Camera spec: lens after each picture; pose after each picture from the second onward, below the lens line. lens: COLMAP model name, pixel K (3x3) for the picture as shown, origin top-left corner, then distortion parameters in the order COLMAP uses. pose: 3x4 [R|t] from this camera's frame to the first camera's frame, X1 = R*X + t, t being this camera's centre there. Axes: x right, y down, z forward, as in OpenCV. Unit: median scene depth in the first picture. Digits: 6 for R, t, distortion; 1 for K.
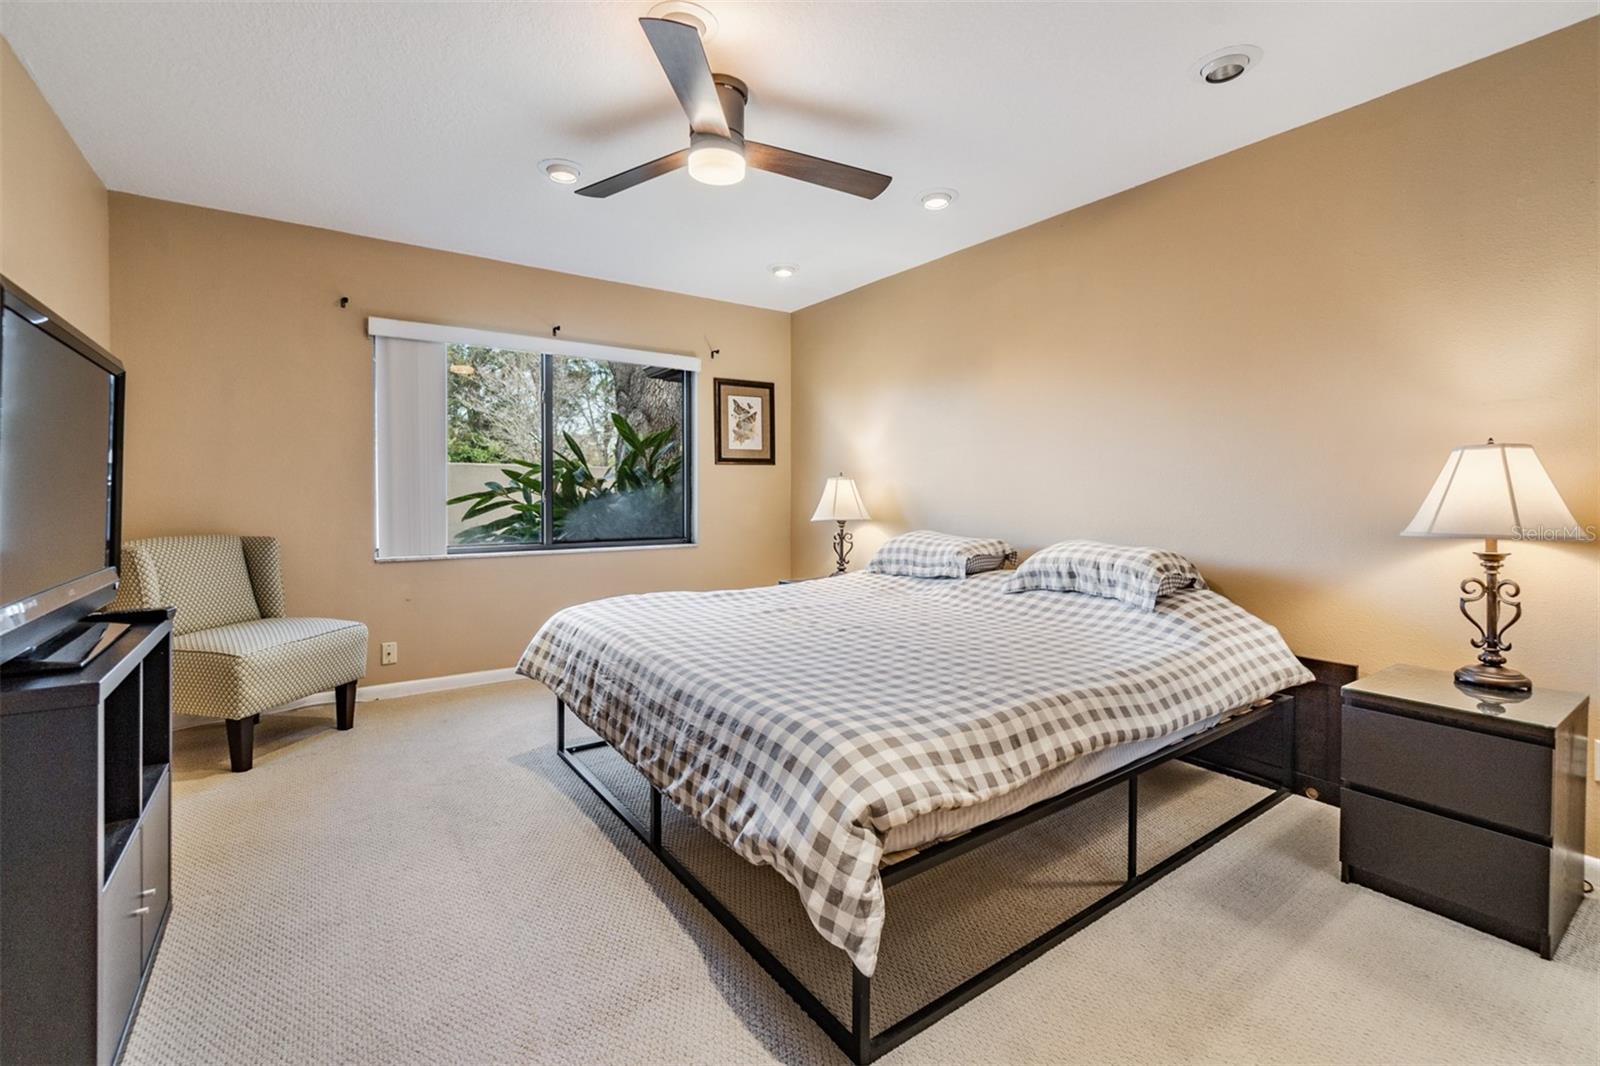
lens RADIAL K [[690.3, 0, 820.4], [0, 690.3, 503.3], [0, 0, 1]] dist [-0.008104, 0.000648]
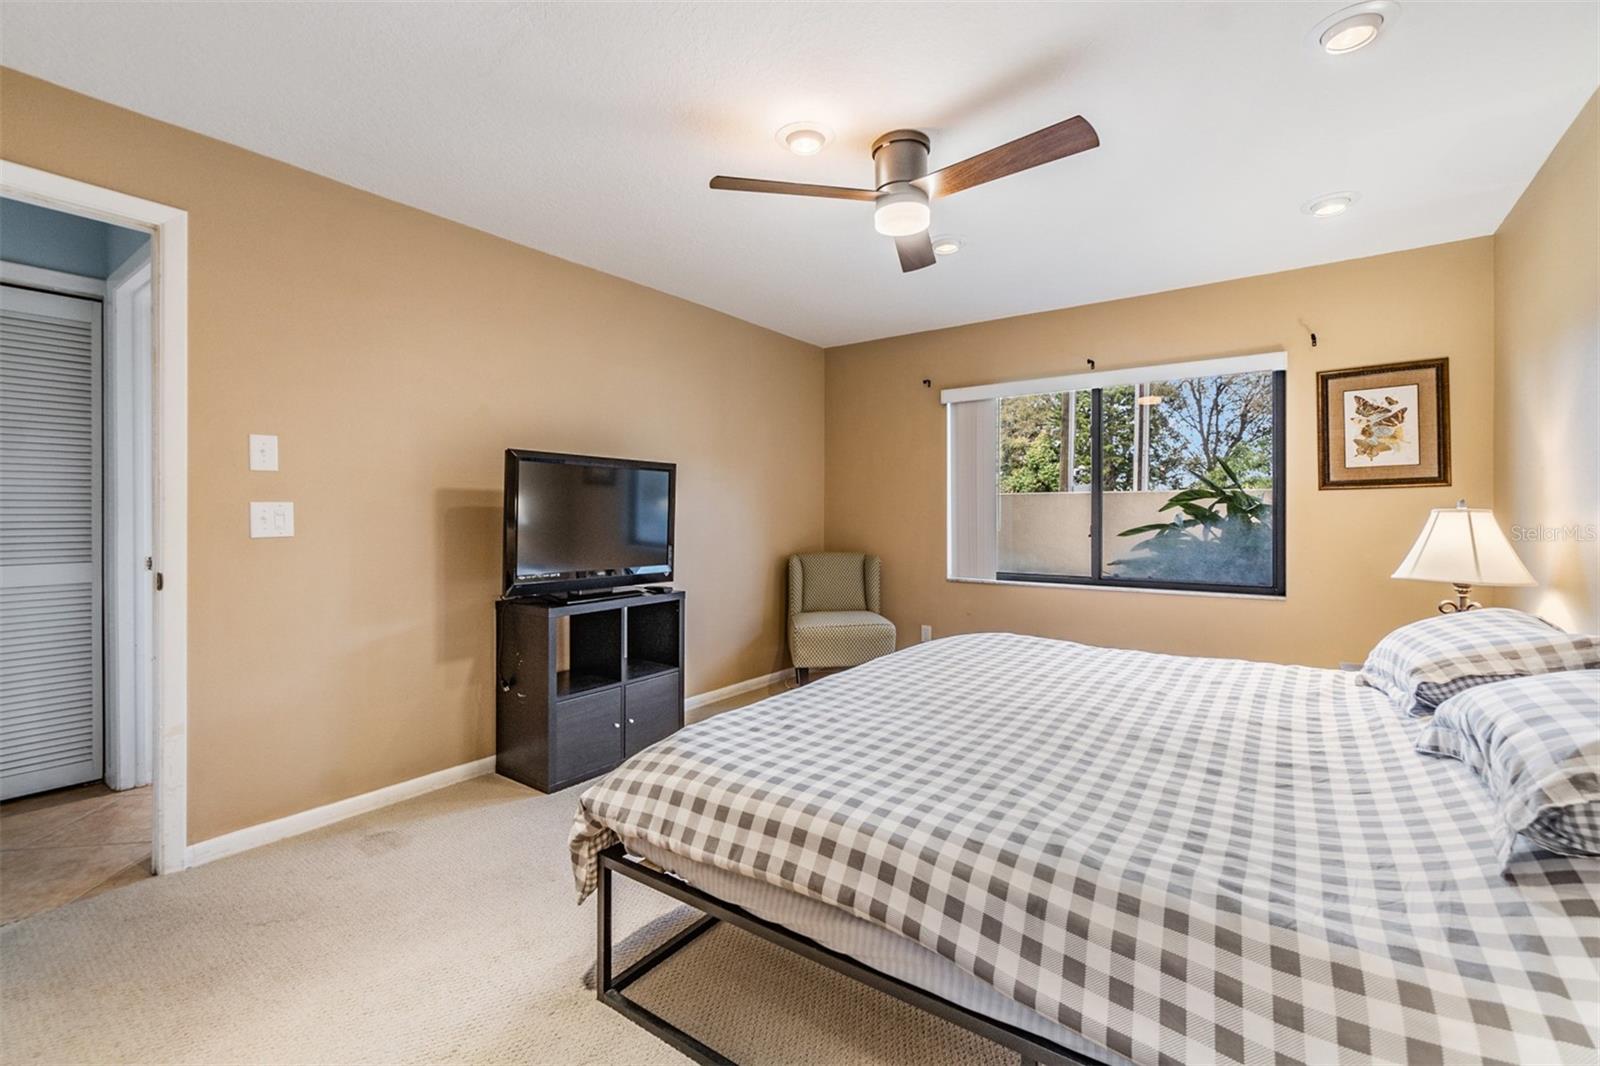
lens RADIAL K [[690.3, 0, 798.0], [0, 690.3, 516.5], [0, 0, 1]] dist [-0.008104, 0.000648]
pose [[0.302742, -0.004701, -0.953061, 0.363014], [-0.023118, 0.999657, -0.012274, -0.007574], [0.952792, 0.025749, 0.302529, 0.257452]]
